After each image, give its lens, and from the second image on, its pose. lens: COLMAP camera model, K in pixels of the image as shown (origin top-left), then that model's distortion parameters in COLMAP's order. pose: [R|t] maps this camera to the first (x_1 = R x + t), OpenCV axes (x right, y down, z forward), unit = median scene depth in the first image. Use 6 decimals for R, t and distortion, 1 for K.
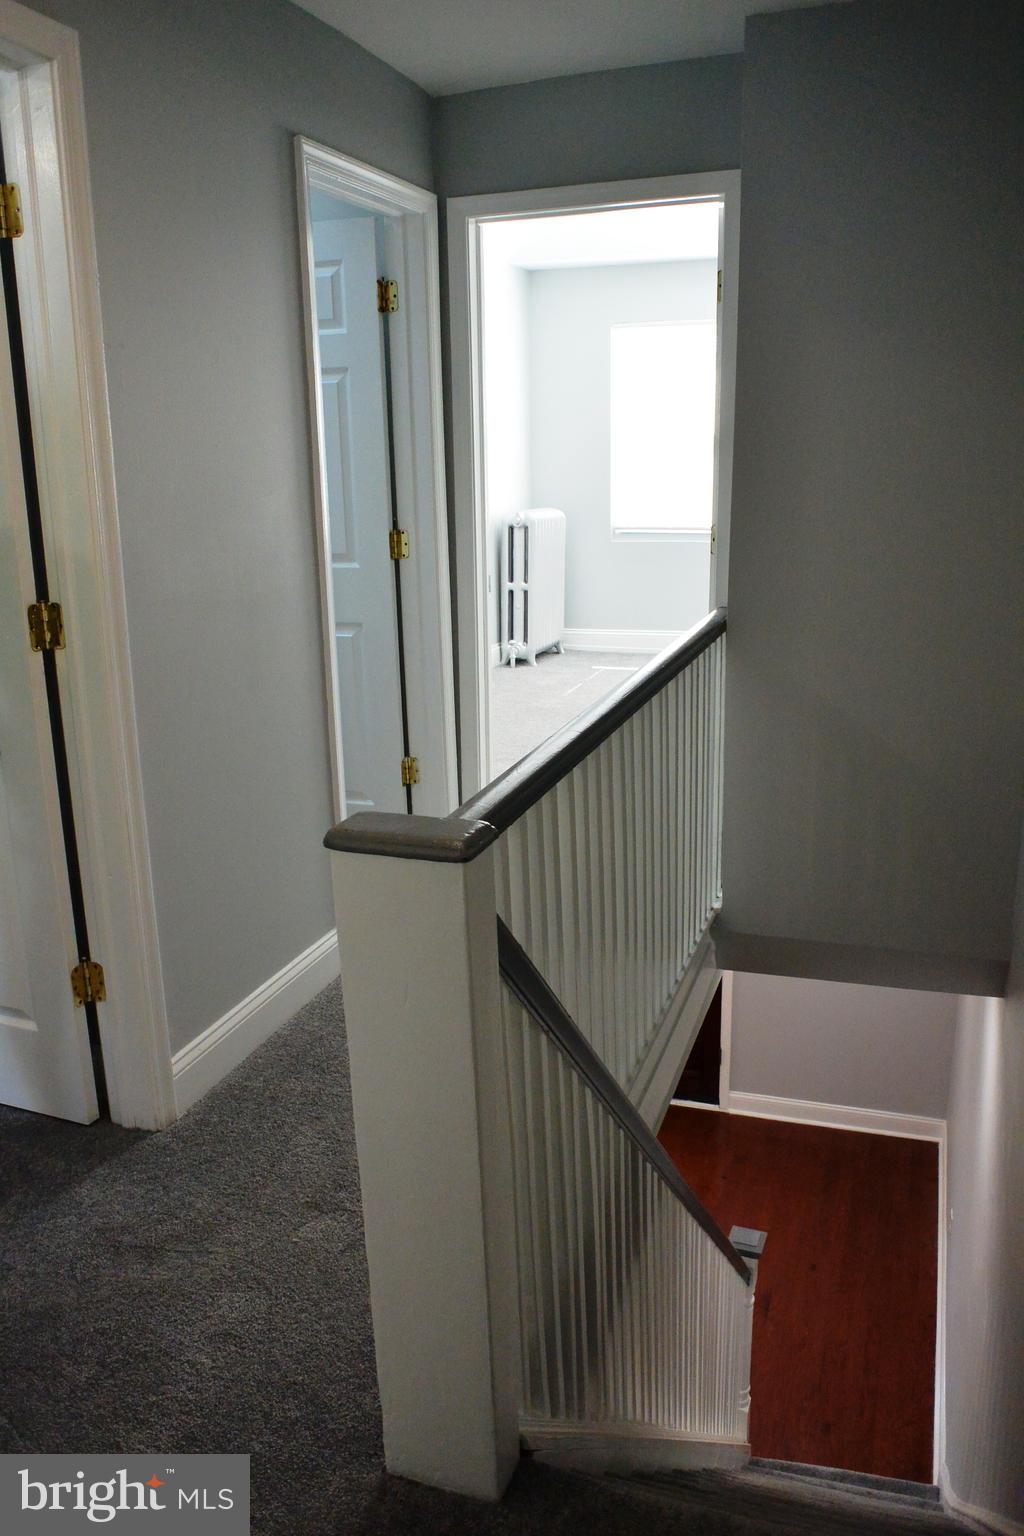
lens RADIAL K [[1208.0, 0, 512.0], [0, 1208.0, 765.4], [0, 0, 1]] dist [-0.087179, 0.066283]
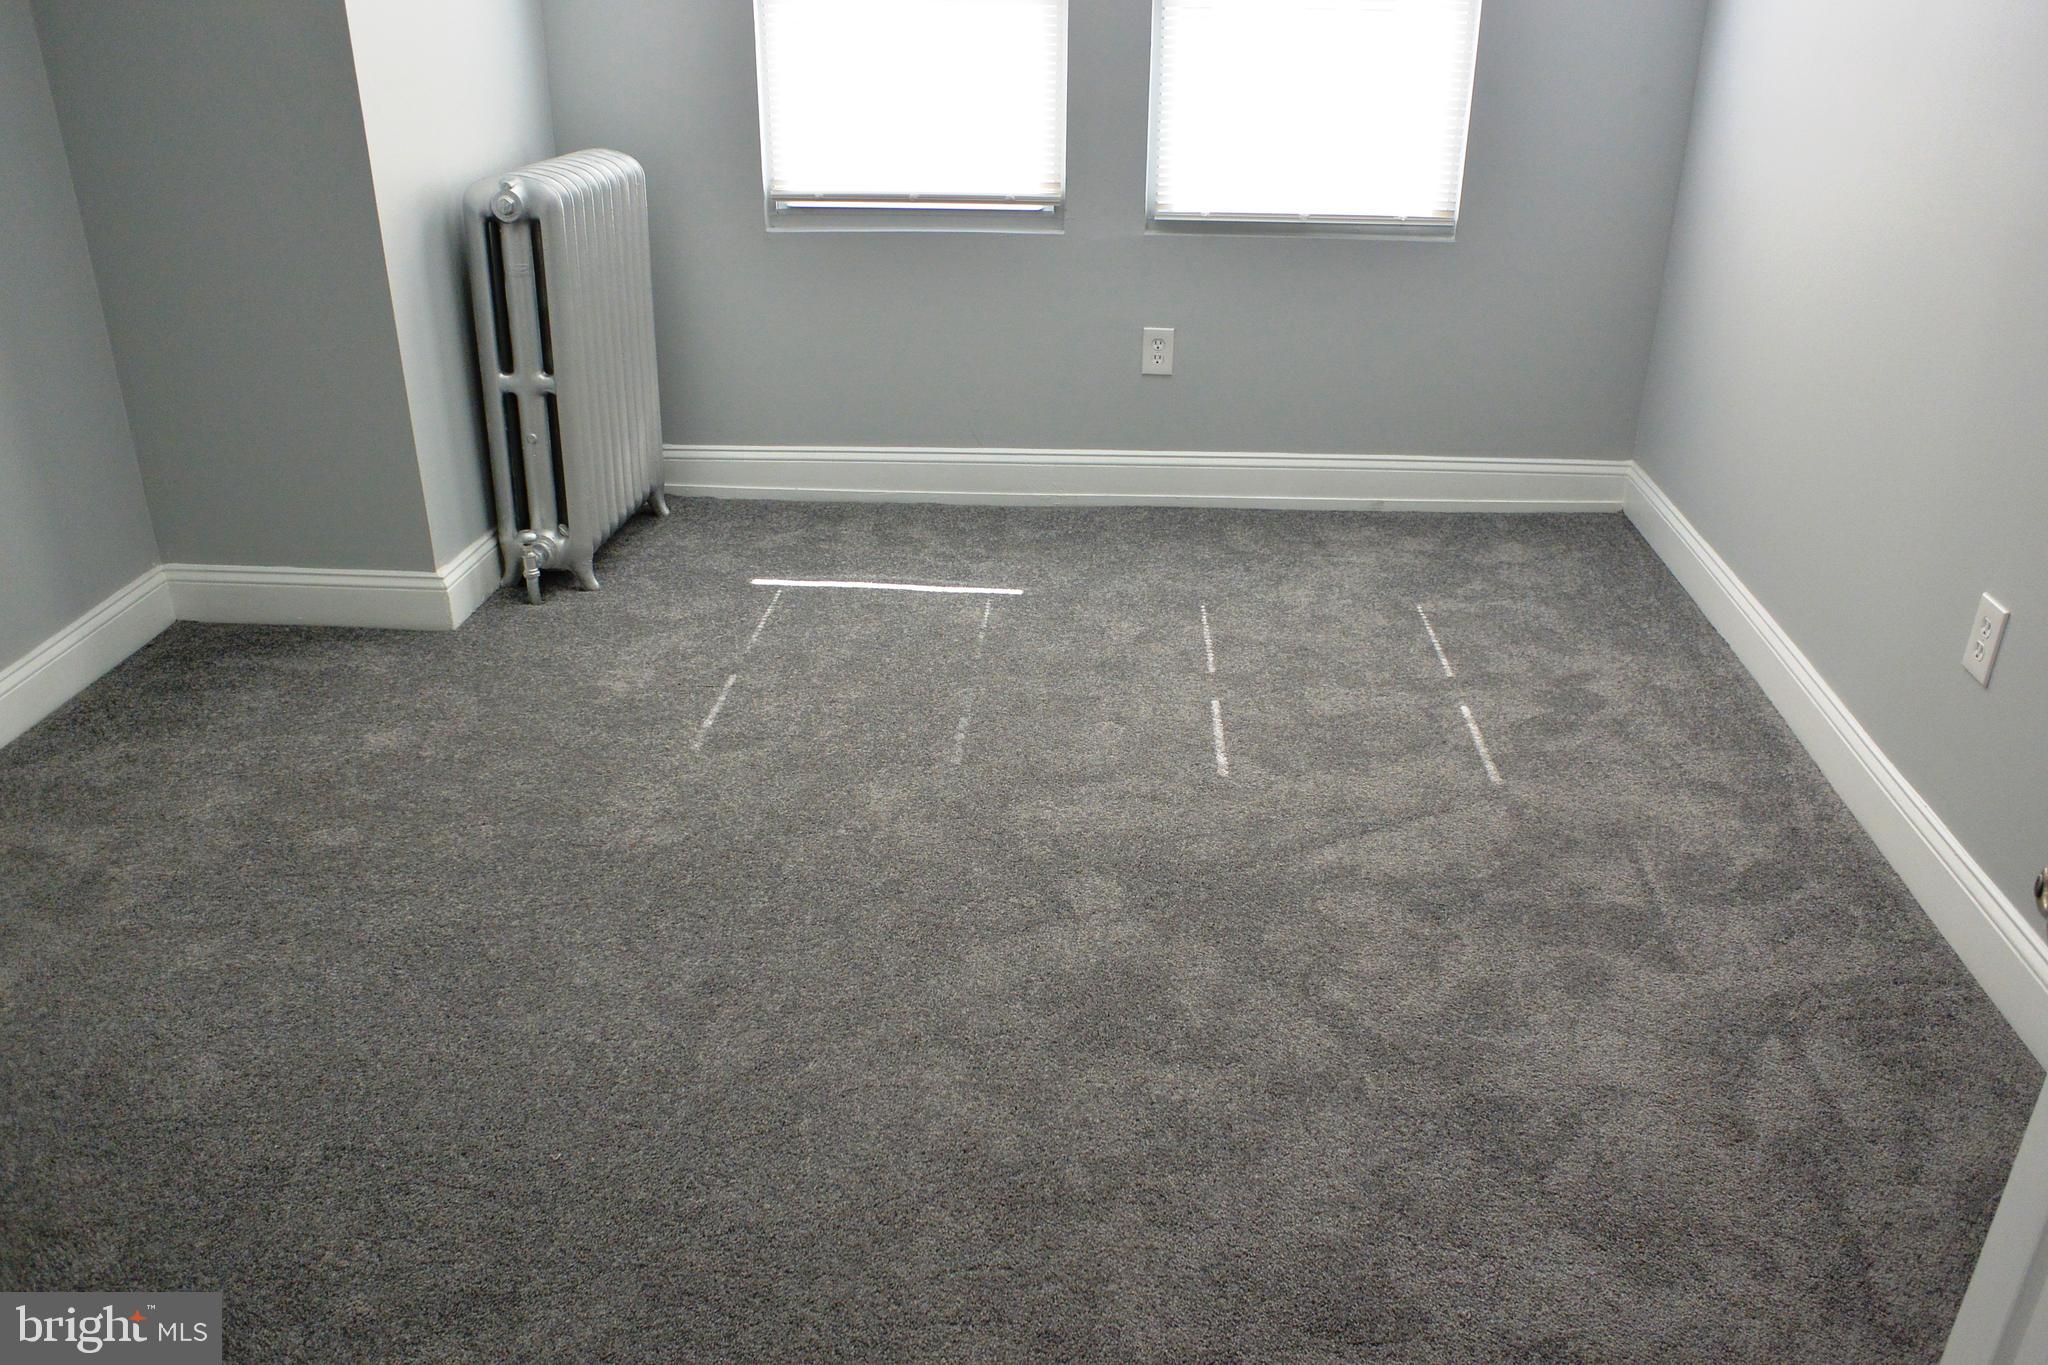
lens RADIAL K [[1610.7, 0, 1024.9], [0, 1610.7, 685.2], [0, 0, 1]] dist [-0.087179, 0.066283]
pose [[0.967062, -0.087705, 0.238955, 0.027174], [0.045137, 0.982974, 0.178114, -0.137122], [-0.250508, -0.161461, 0.954555, 0.482632]]
